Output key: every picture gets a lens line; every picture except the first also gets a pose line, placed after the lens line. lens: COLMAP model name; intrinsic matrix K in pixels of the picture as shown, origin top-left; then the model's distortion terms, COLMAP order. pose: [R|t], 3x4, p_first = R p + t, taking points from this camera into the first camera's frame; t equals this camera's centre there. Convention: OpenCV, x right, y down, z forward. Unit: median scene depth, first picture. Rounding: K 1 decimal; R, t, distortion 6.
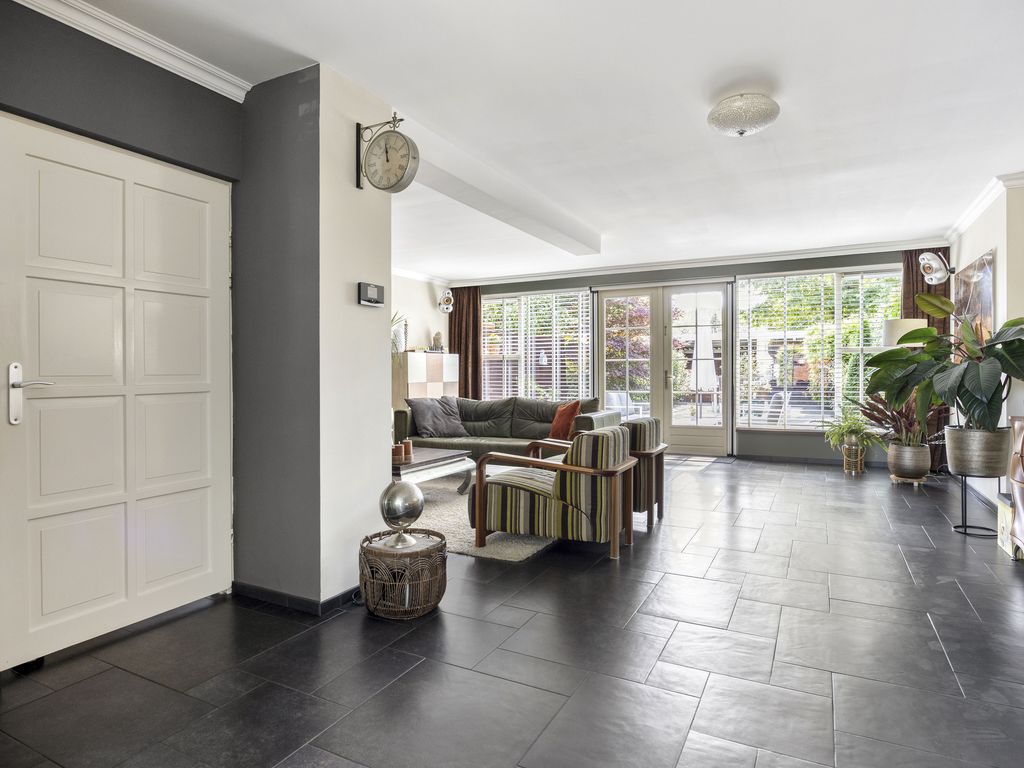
lens RADIAL K [[587.7, 0, 516.8], [0, 587.7, 395.8], [0, 0, 1]] dist [-0.002690, -0.000721]
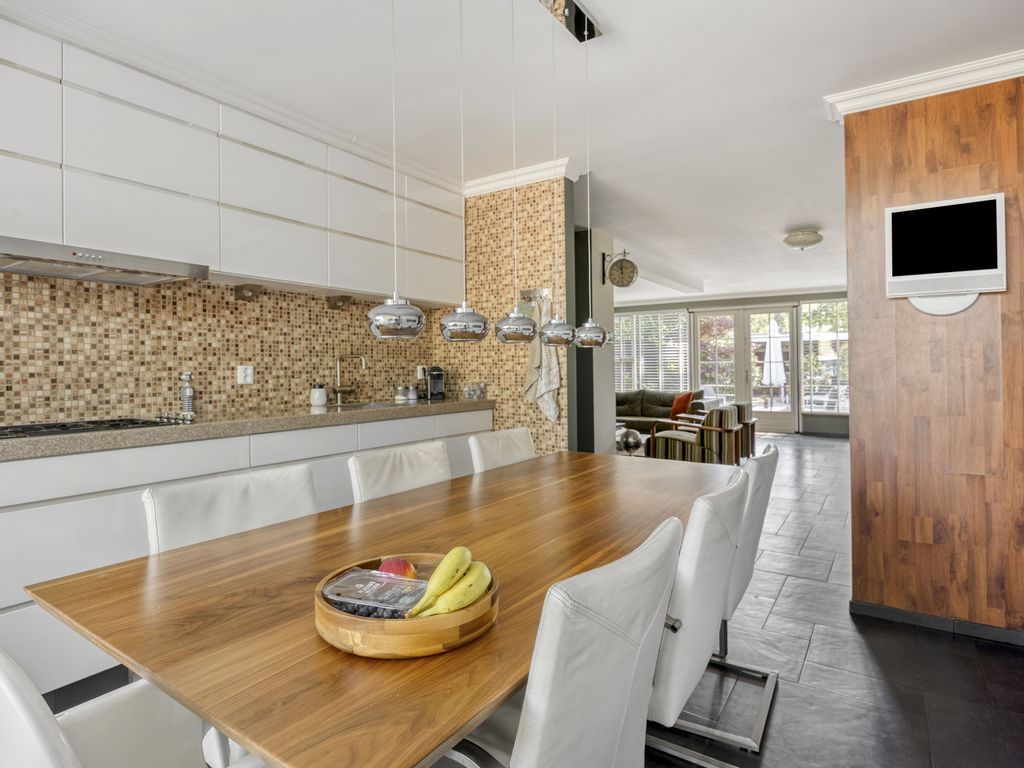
lens RADIAL K [[563.2, 0, 514.0], [0, 563.2, 373.9], [0, 0, 1]] dist [-0.011666, 0.000901]
pose [[0.993506, -0.001805, -0.113765, -0.281845], [-0.001272, 0.999636, -0.026962, 0.003204], [0.113772, 0.026932, 0.993142, -0.745519]]
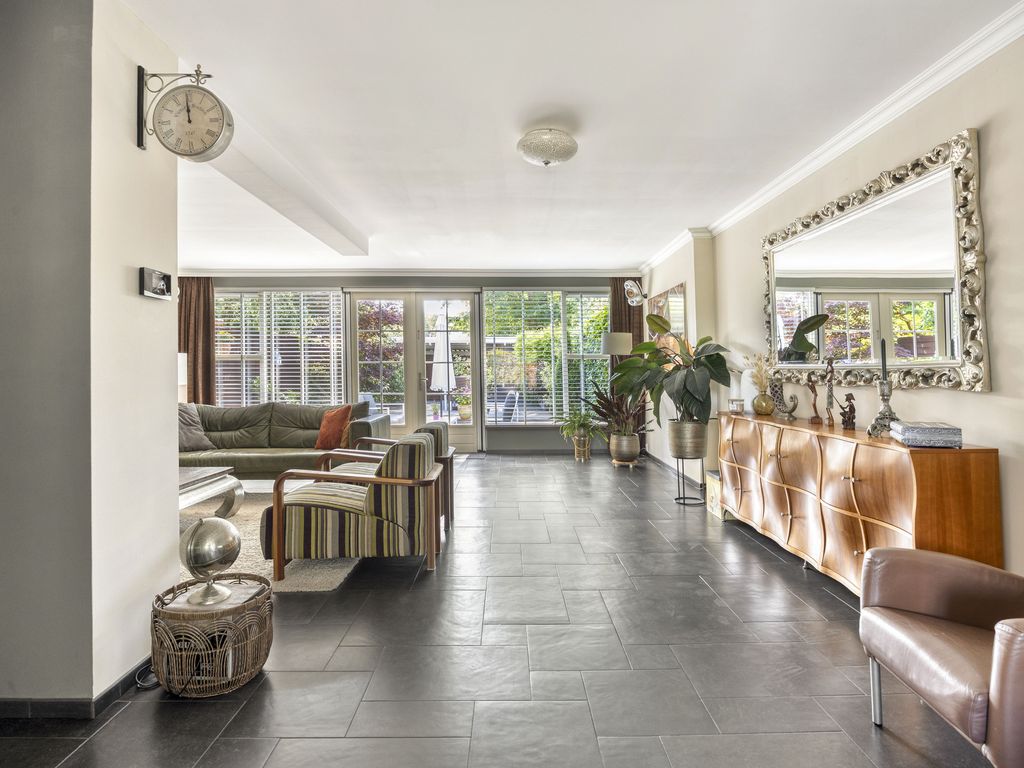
lens RADIAL K [[563.2, 0, 514.0], [0, 563.2, 373.9], [0, 0, 1]] dist [-0.011666, 0.000901]
pose [[0.882245, 0.000526, 0.470790, -0.142756], [0.015798, 0.999403, -0.030721, -0.016414], [-0.470525, 0.034541, 0.881710, 0.092043]]
